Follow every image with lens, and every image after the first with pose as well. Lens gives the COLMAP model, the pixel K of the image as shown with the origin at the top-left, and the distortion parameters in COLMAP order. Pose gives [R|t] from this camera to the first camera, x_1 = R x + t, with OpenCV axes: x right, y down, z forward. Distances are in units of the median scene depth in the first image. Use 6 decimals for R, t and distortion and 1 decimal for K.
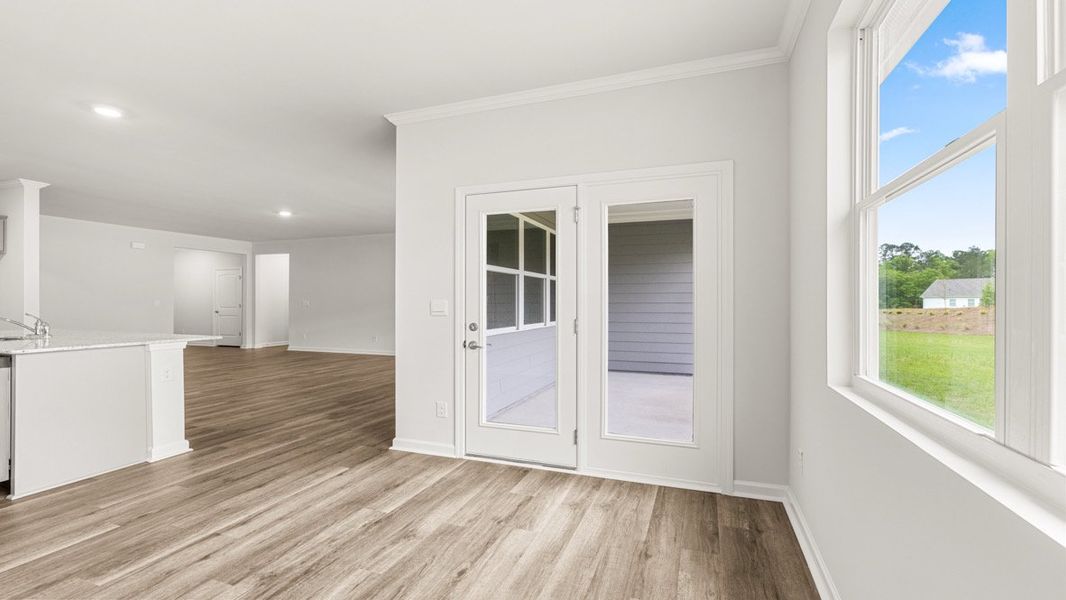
lens RADIAL K [[458.9, 0, 533.0], [0, 458.9, 300.0], [0, 0, 1]] dist [-0.000578, 0.000124]
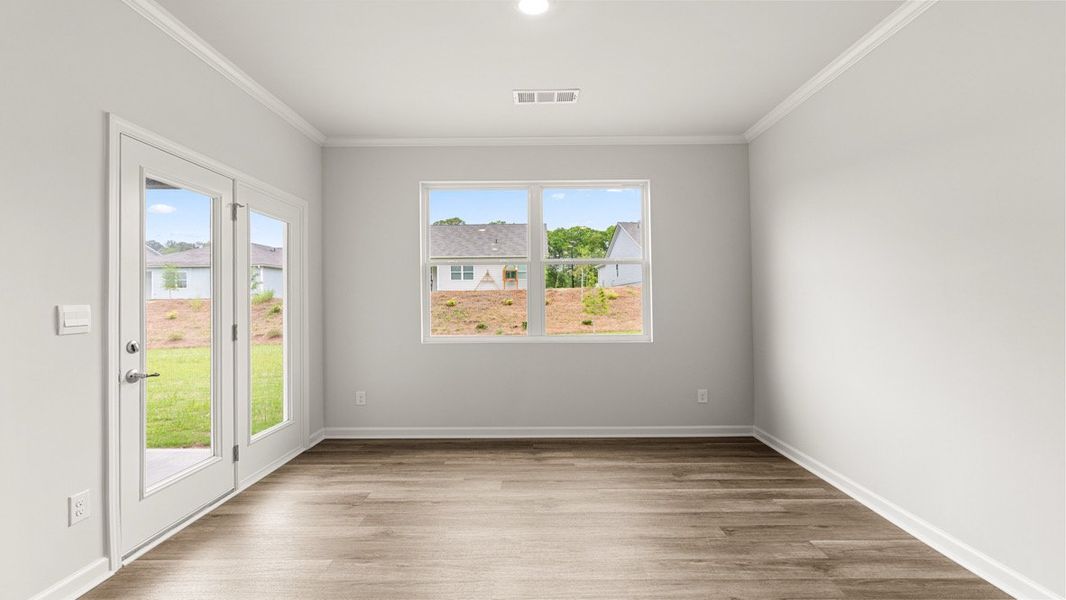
lens RADIAL K [[498.6, 0, 533.0], [0, 498.6, 300.0], [0, 0, 1]] dist [0.001366, 0.000291]
pose [[-0.347135, 0.006000, 0.937796, -0.430949], [-0.003971, 0.999961, -0.007868, -0.001692], [-0.937807, -0.006455, -0.347098, 0.323179]]
